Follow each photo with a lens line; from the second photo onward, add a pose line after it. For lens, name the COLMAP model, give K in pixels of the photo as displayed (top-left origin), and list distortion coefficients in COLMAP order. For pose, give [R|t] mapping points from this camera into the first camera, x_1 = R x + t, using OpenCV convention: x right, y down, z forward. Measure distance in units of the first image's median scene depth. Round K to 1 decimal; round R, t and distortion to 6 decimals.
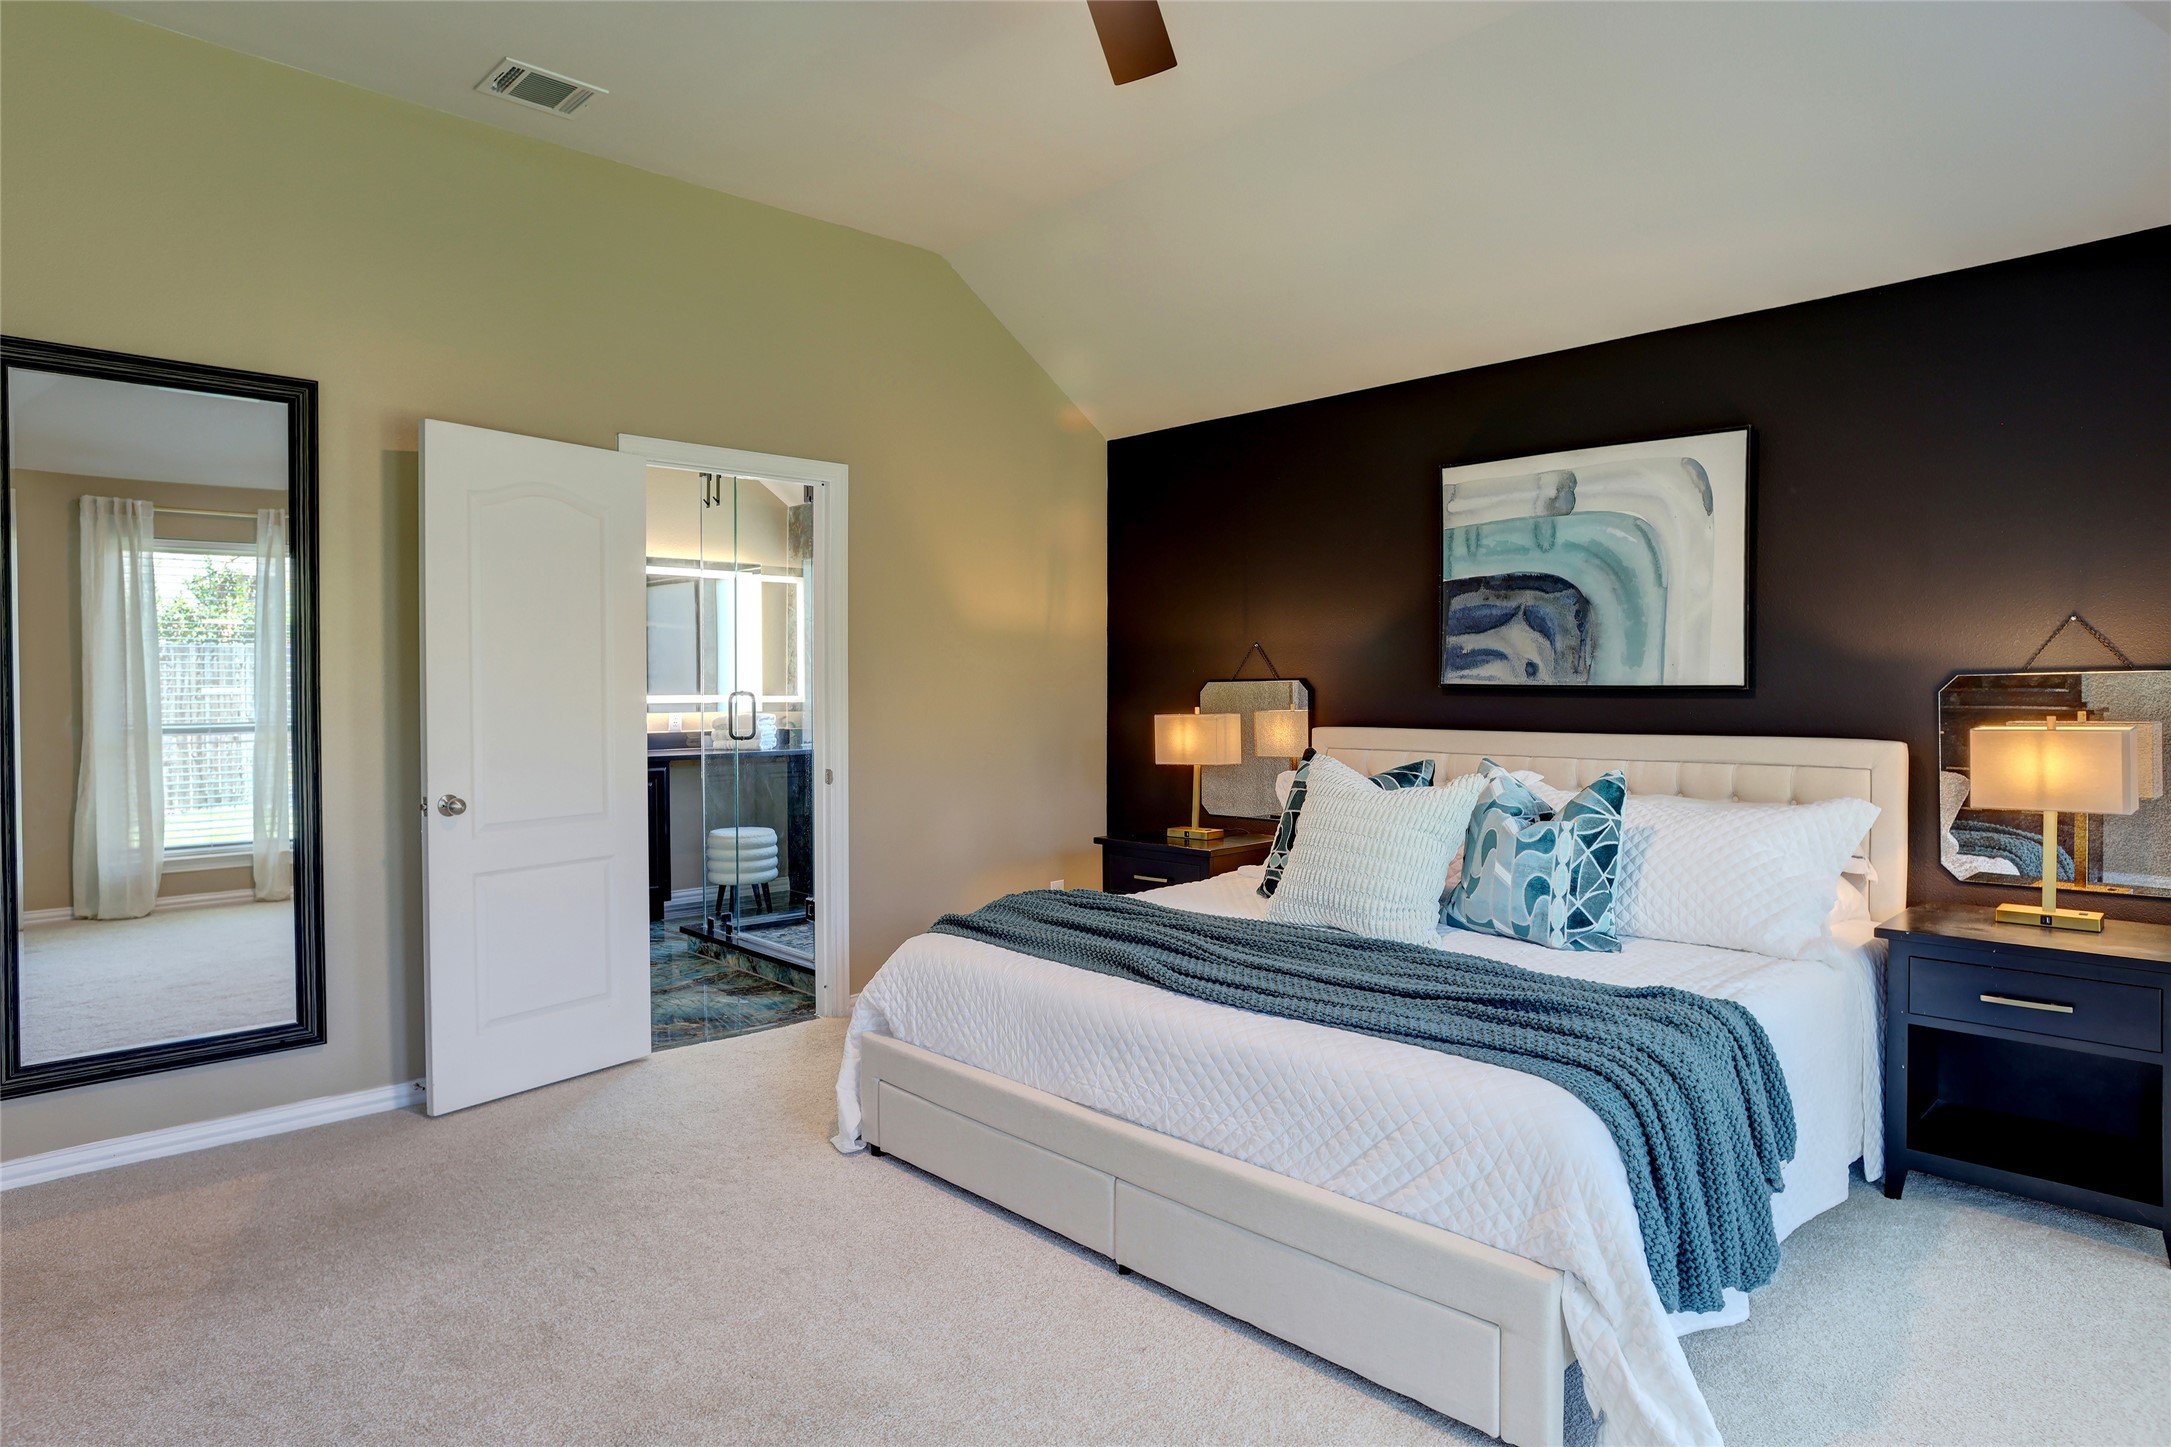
lens RADIAL K [[1258.6, 0, 1090.1], [0, 1258.6, 711.9], [0, 0, 1]] dist [-0.039018, 0.000169]
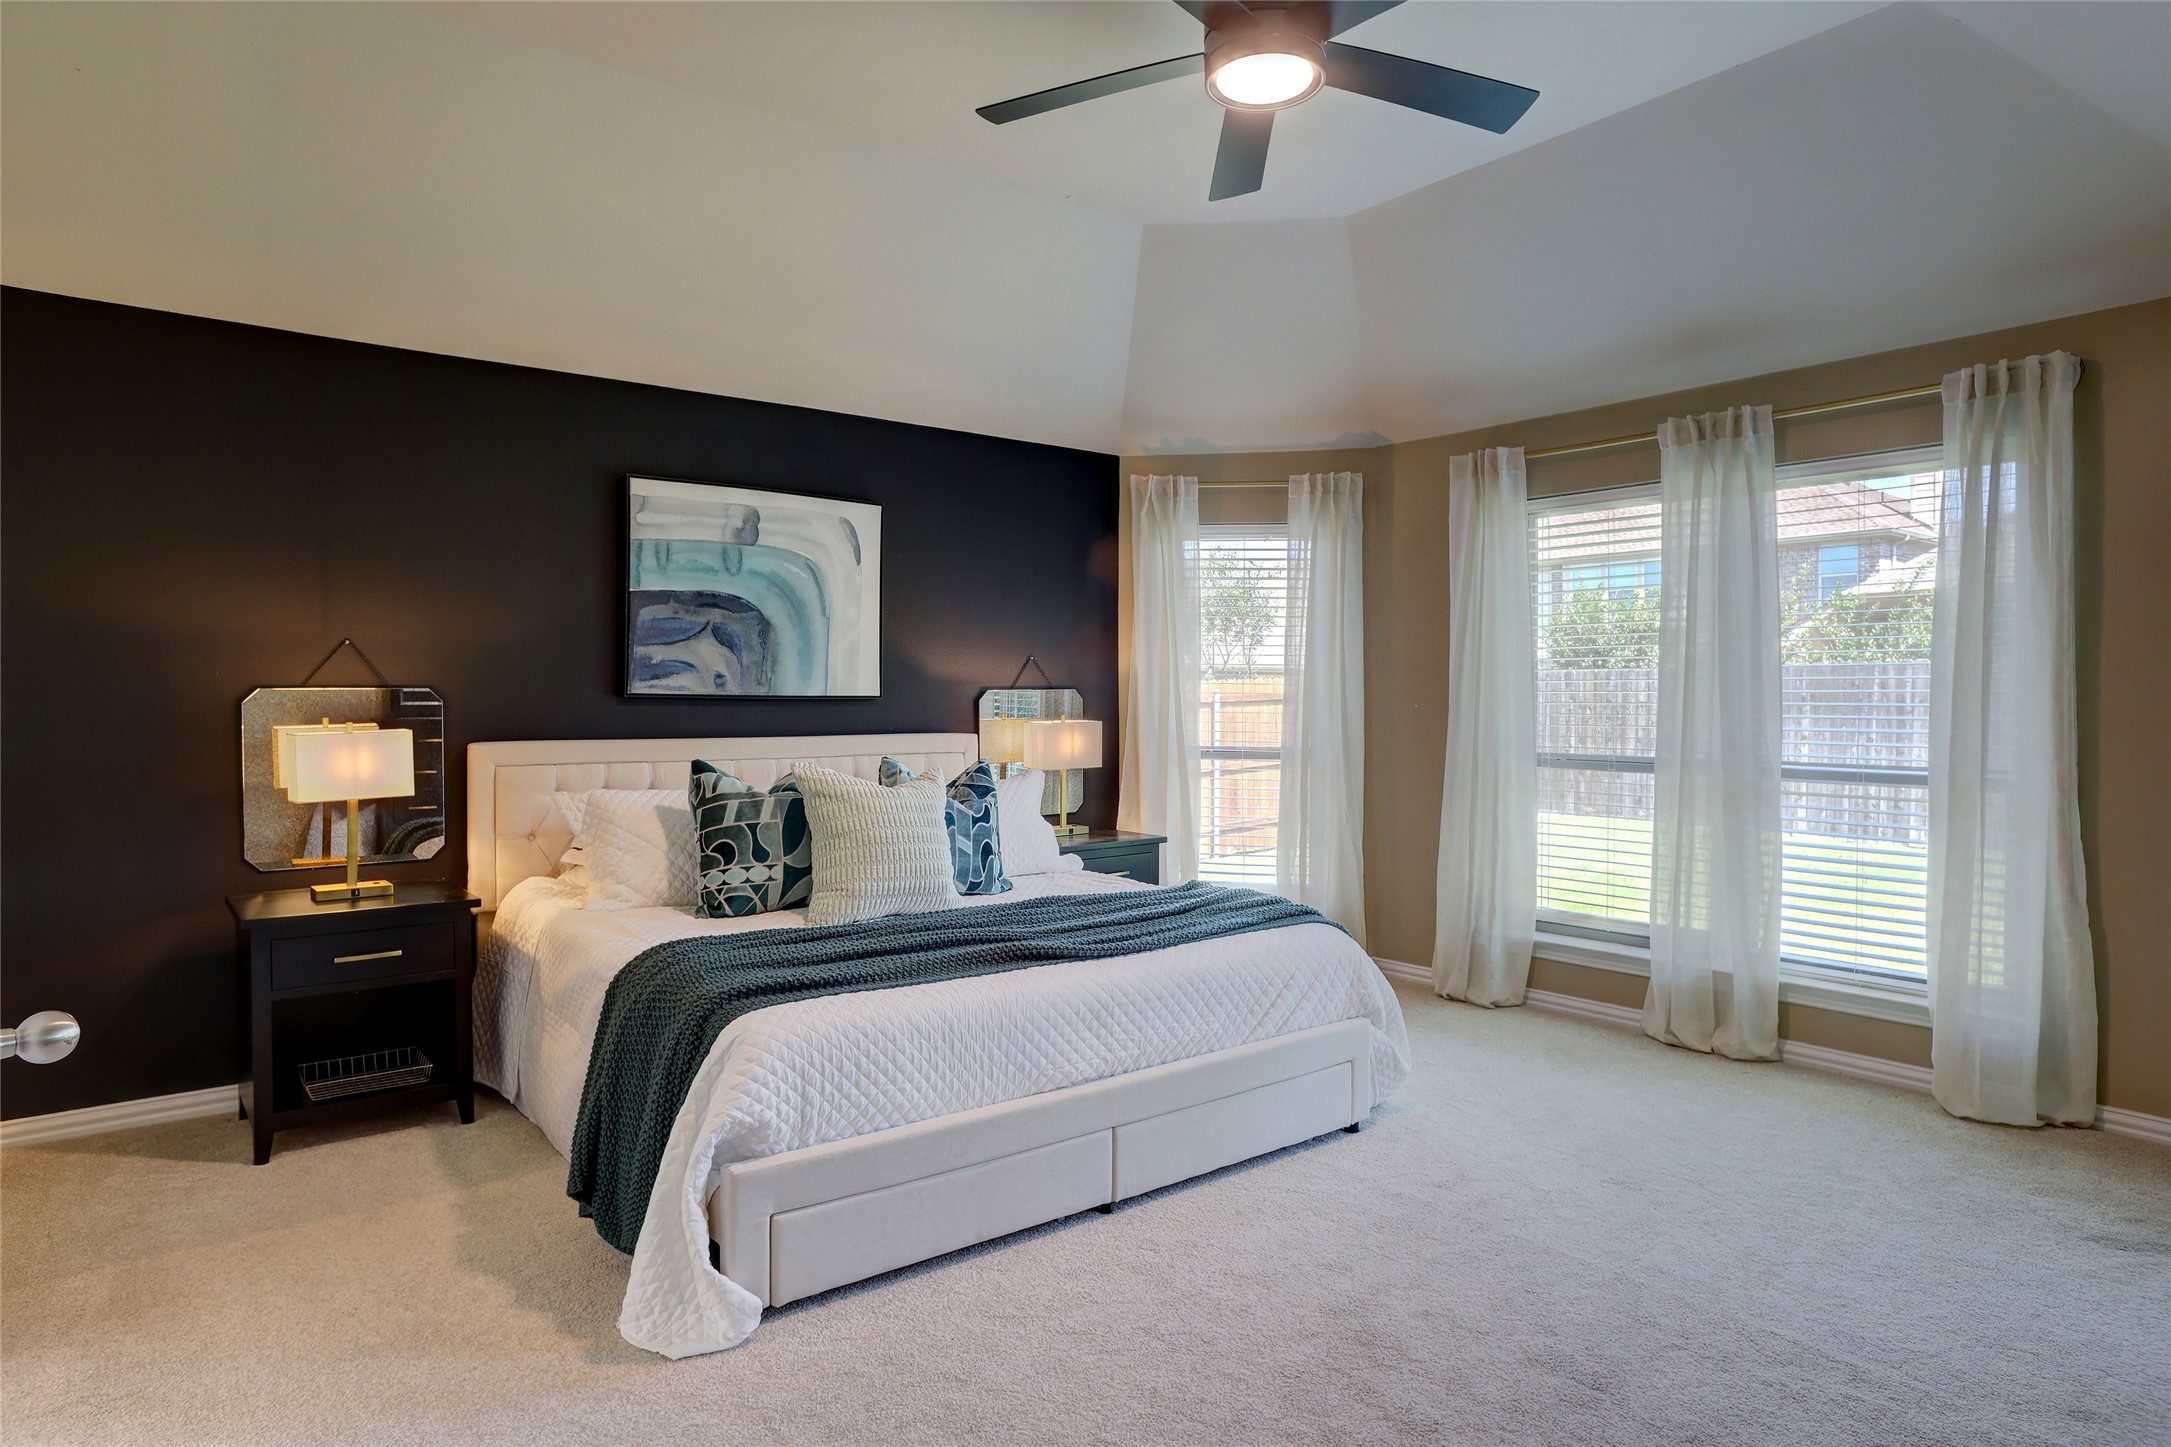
lens RADIAL K [[1238.9, 0, 1085.0], [0, 1238.9, 715.2], [0, 0, 1]] dist [-0.072852, 0.052201]
pose [[0.094425, -0.012736, 0.995451, -0.702205], [0.017029, 0.999793, 0.011176, -0.010403], [-0.995386, 0.015896, 0.094622, 0.588558]]
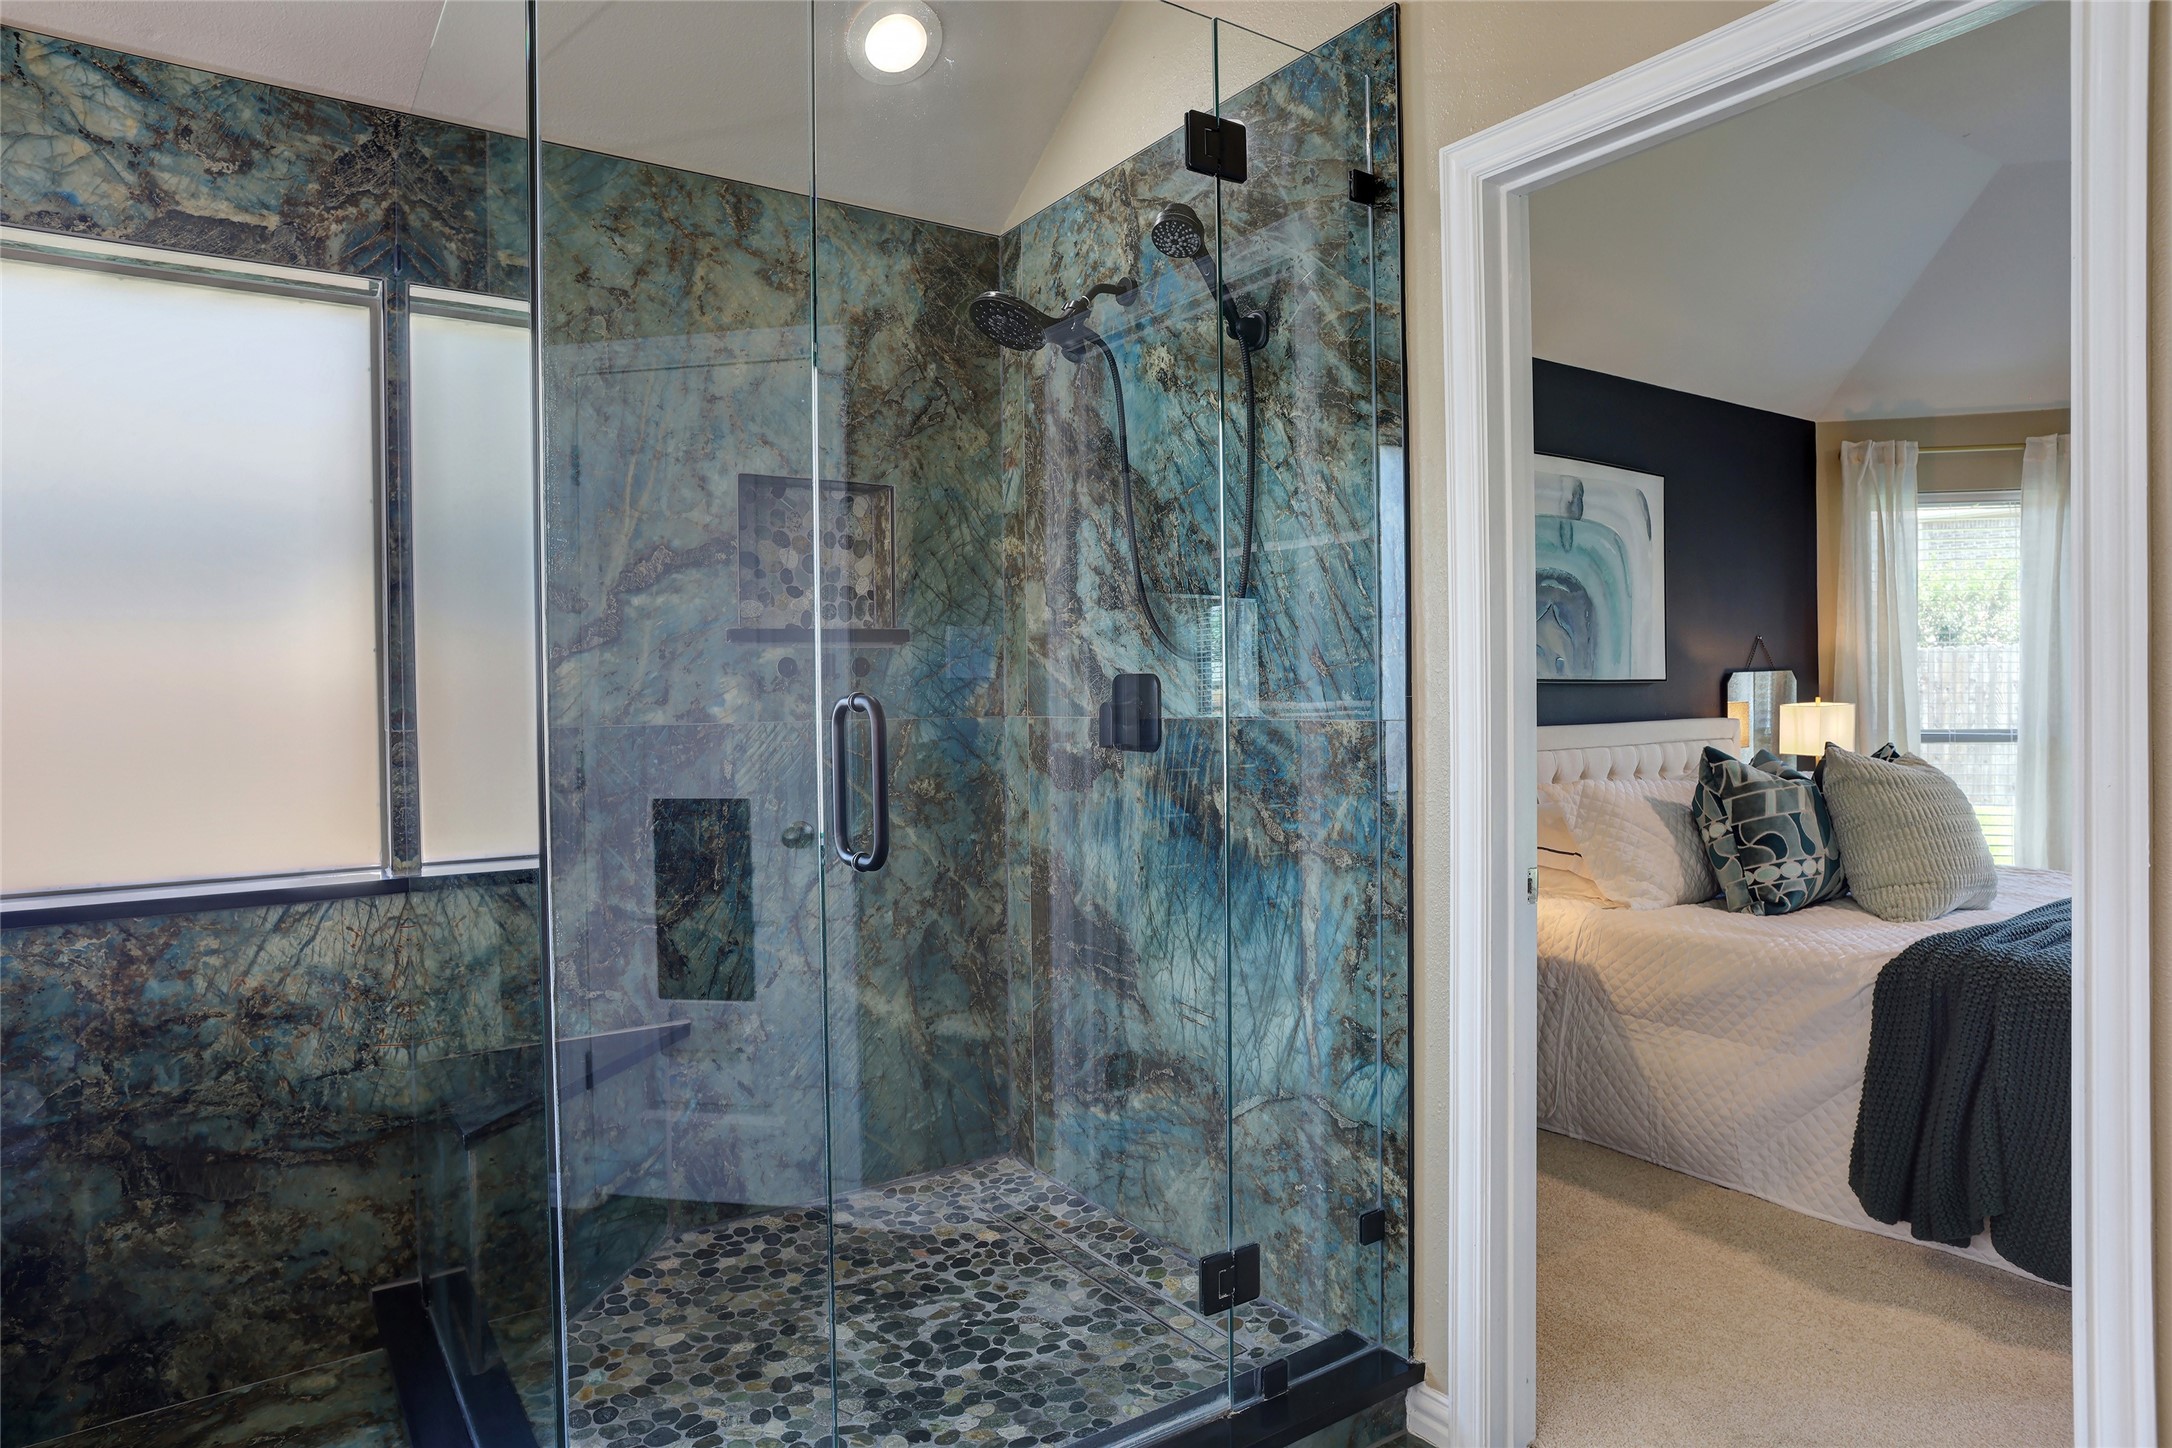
lens RADIAL K [[1259.1, 0, 1090.6], [0, 1259.1, 712.4], [0, 0, 1]] dist [-0.039018, 0.000169]
pose [[0.163518, -0.015438, 0.986420, -0.737047], [0.034349, 0.999360, 0.009947, -0.018211], [-0.985942, 0.032256, 0.163944, 1.230180]]
